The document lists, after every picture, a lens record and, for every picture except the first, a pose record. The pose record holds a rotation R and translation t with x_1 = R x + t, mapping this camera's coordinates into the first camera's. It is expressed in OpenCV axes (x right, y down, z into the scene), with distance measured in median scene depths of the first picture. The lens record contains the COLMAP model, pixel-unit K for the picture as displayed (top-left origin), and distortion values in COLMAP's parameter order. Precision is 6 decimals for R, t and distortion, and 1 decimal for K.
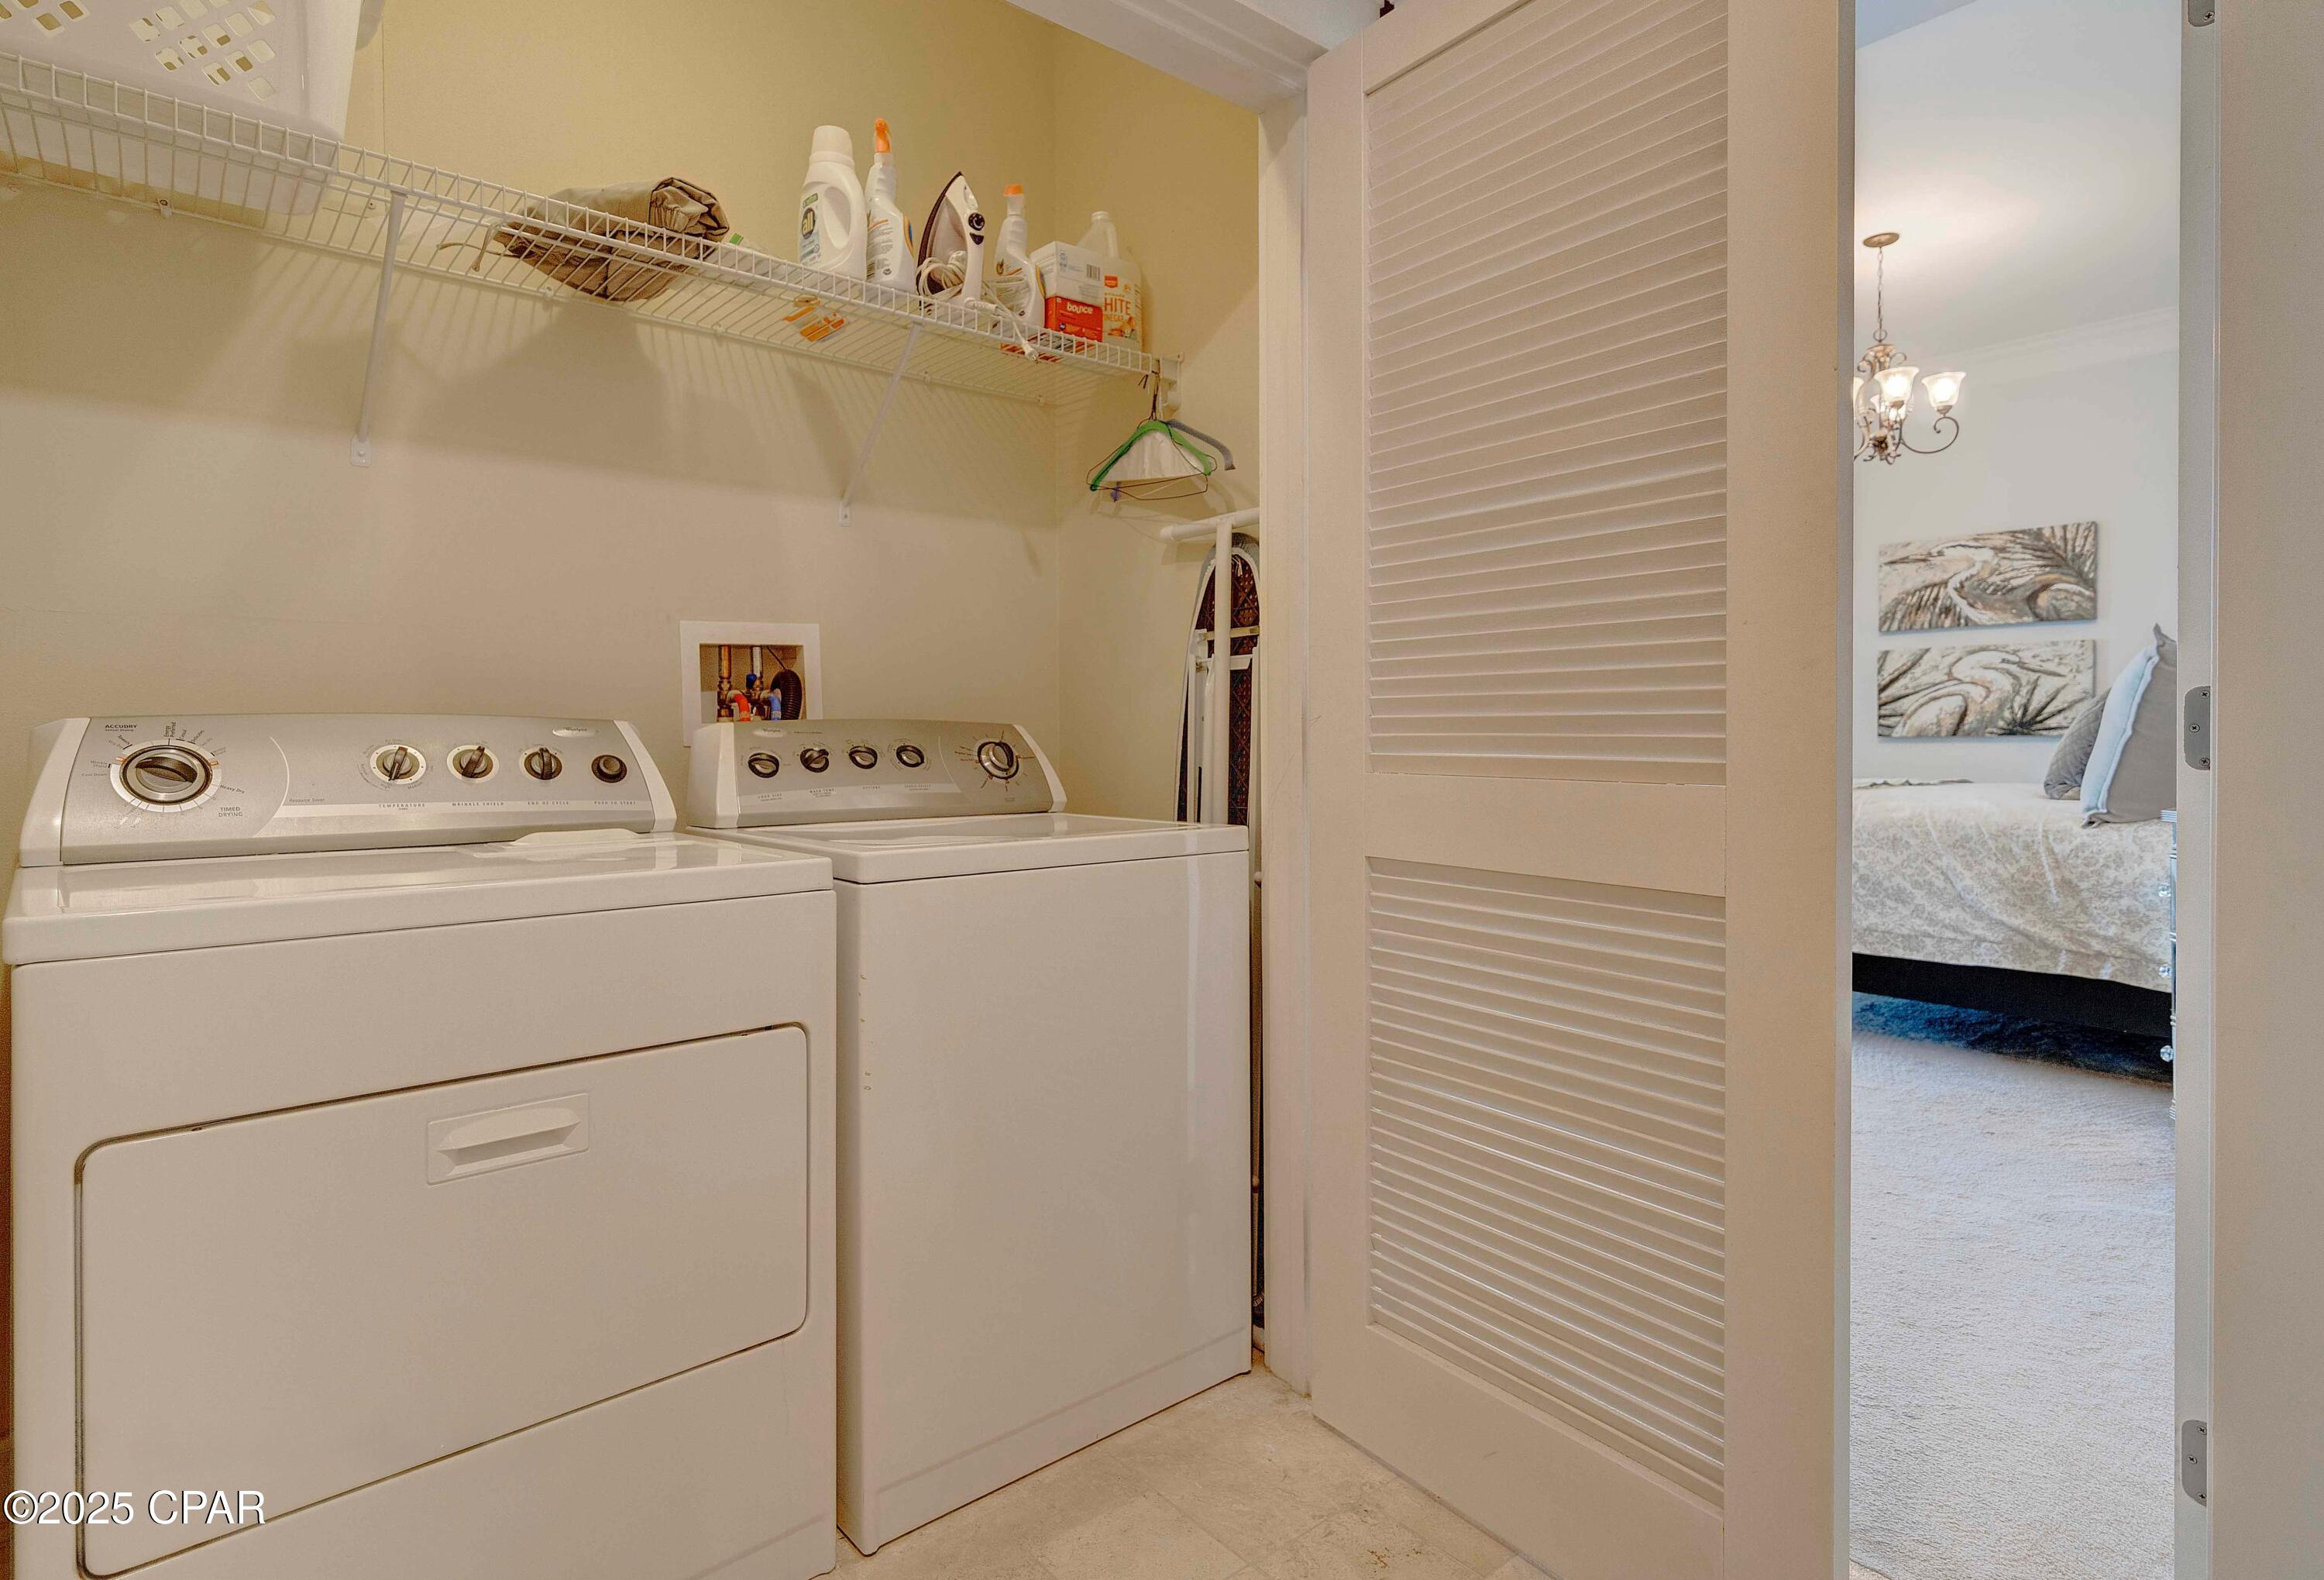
lens RADIAL K [[1251.2, 0, 1114.8], [0, 1251.2, 749.9], [0, 0, 1]] dist [0.004163, -0.000429]
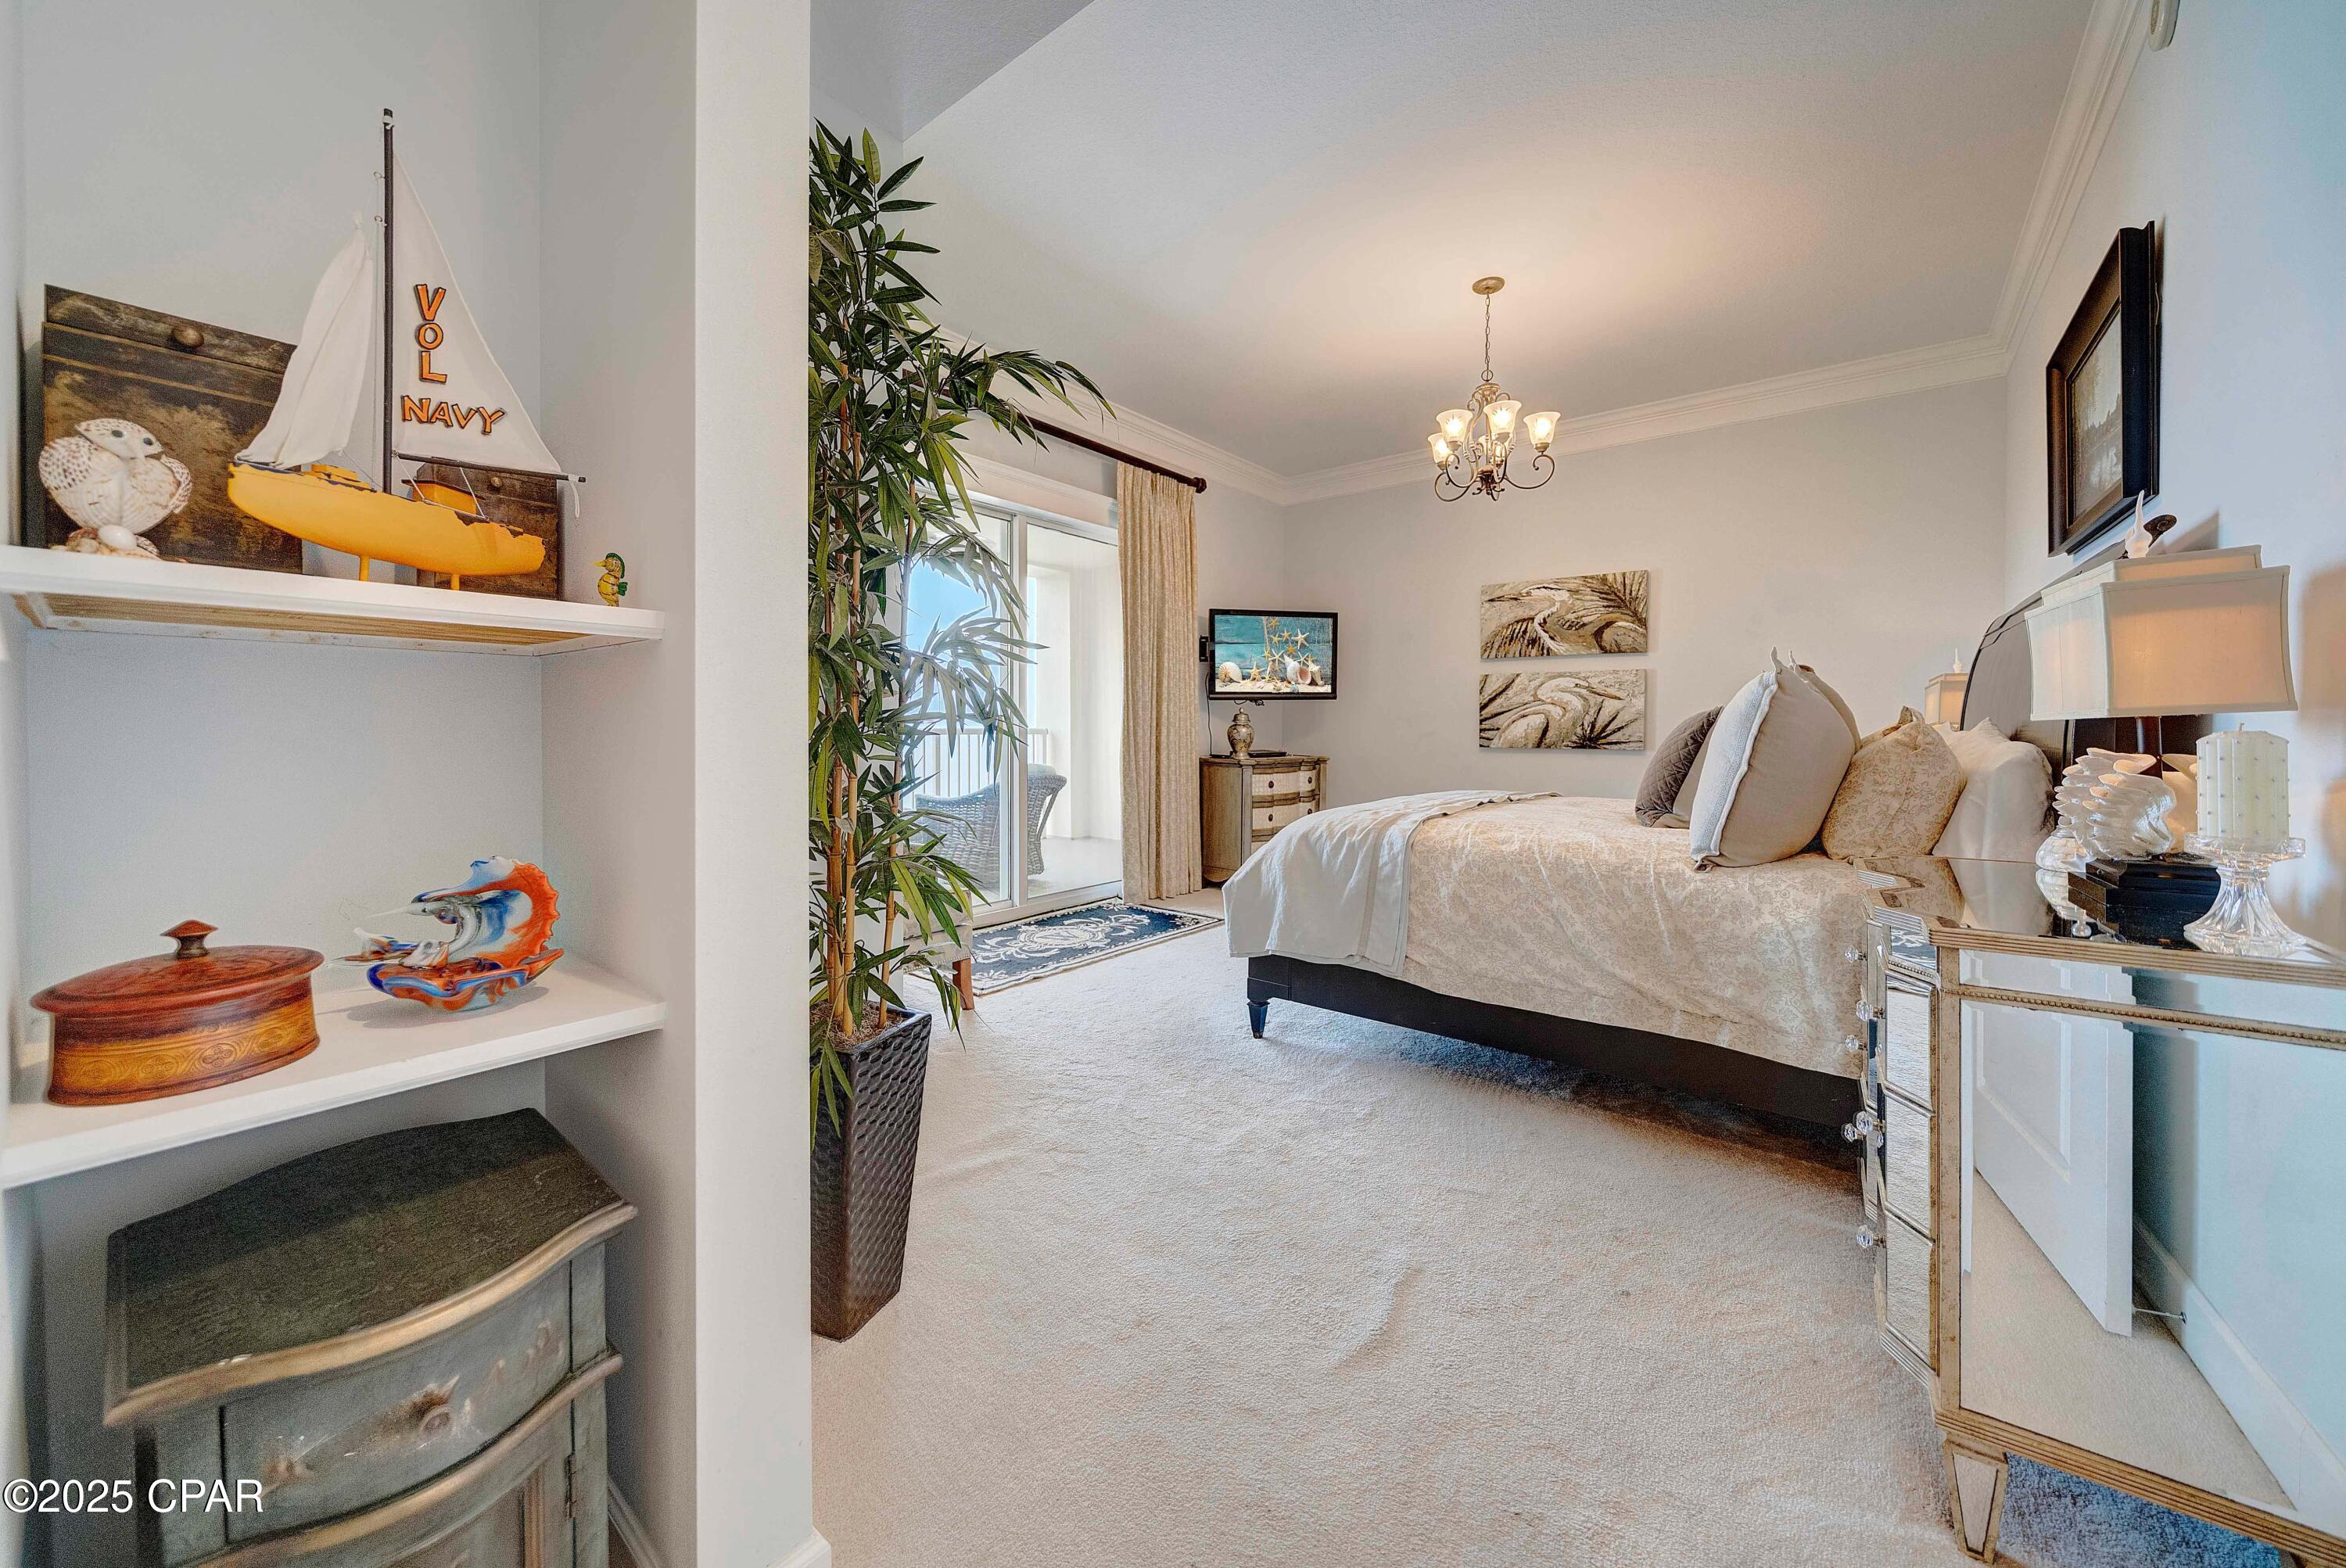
lens RADIAL K [[882.2, 0, 1149.4], [0, 882.2, 735.2], [0, 0, 1]] dist [-0.005264, 0.000068]
pose [[0.980513, 0.008768, 0.196257, 0.152756], [-0.008248, 0.999960, -0.003465, -0.018171], [-0.196280, 0.001778, 0.980546, 0.266920]]
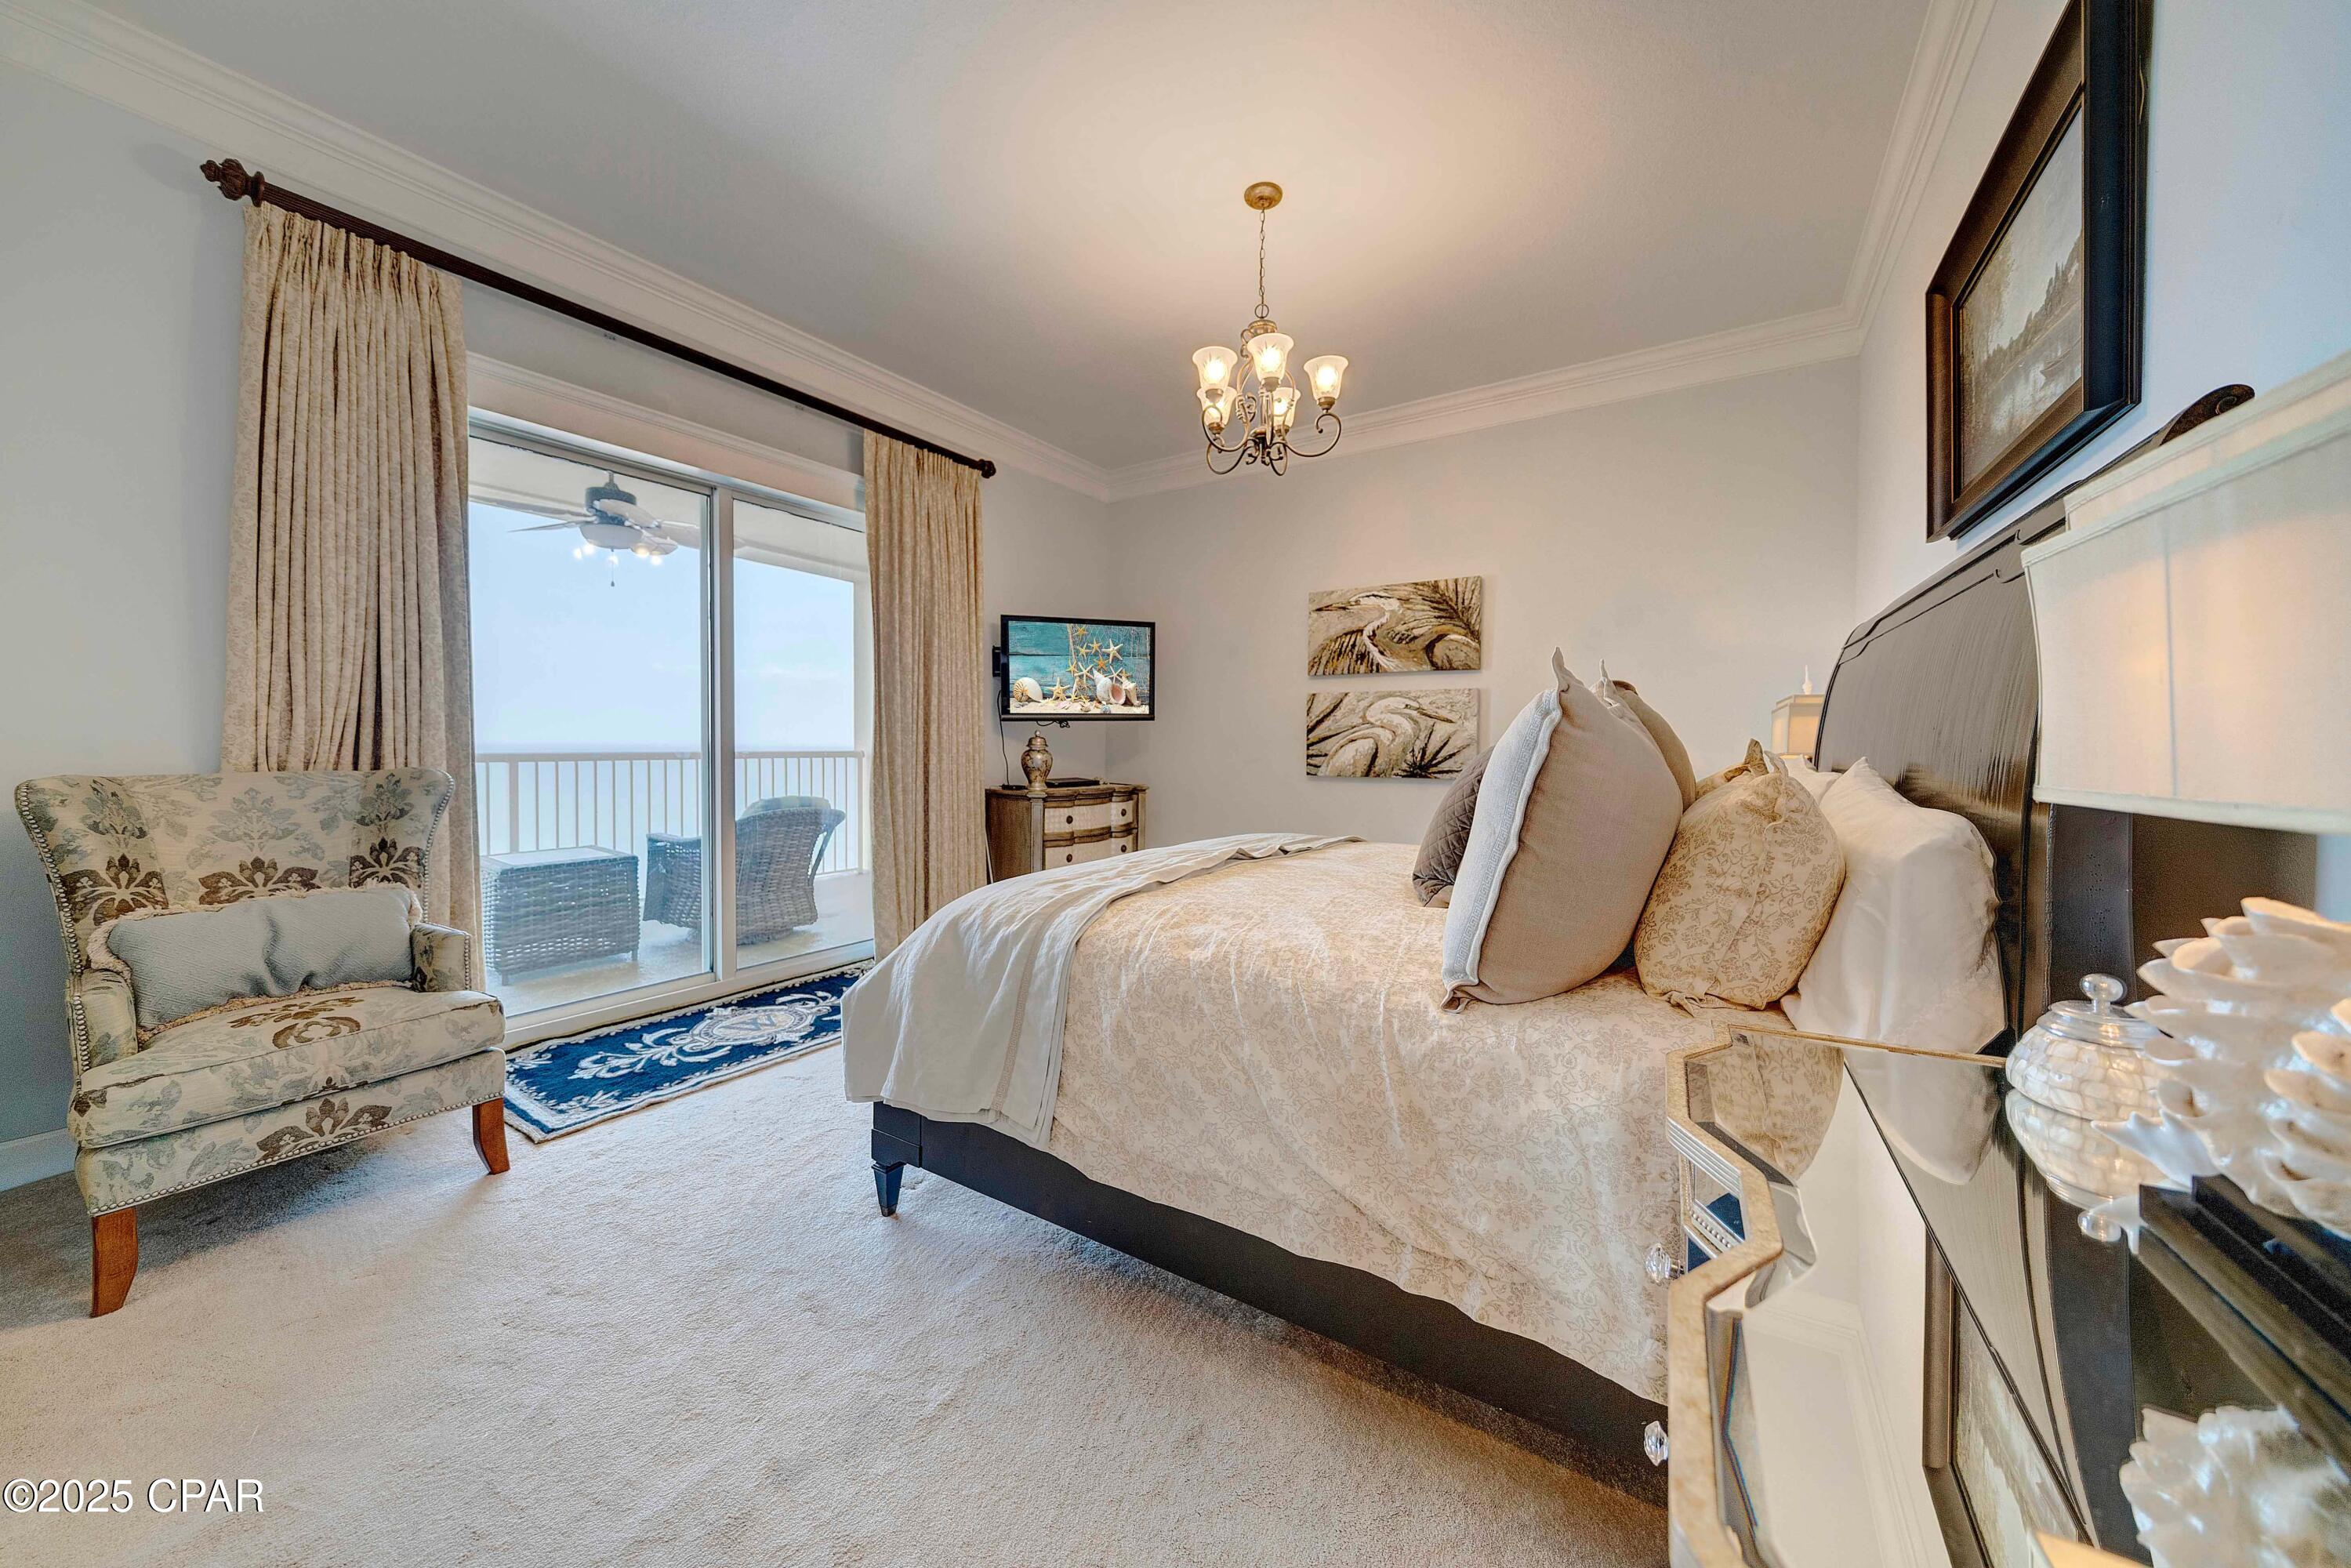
lens RADIAL K [[826.9, 0, 1179.3], [0, 826.9, 761.1], [0, 0, 1]] dist [-0.005657, 0.000206]
pose [[0.952880, 0.003872, 0.303323, 0.321560], [-0.006969, 0.999934, 0.009130, -0.030640], [-0.303268, -0.010814, 0.952844, 0.402381]]
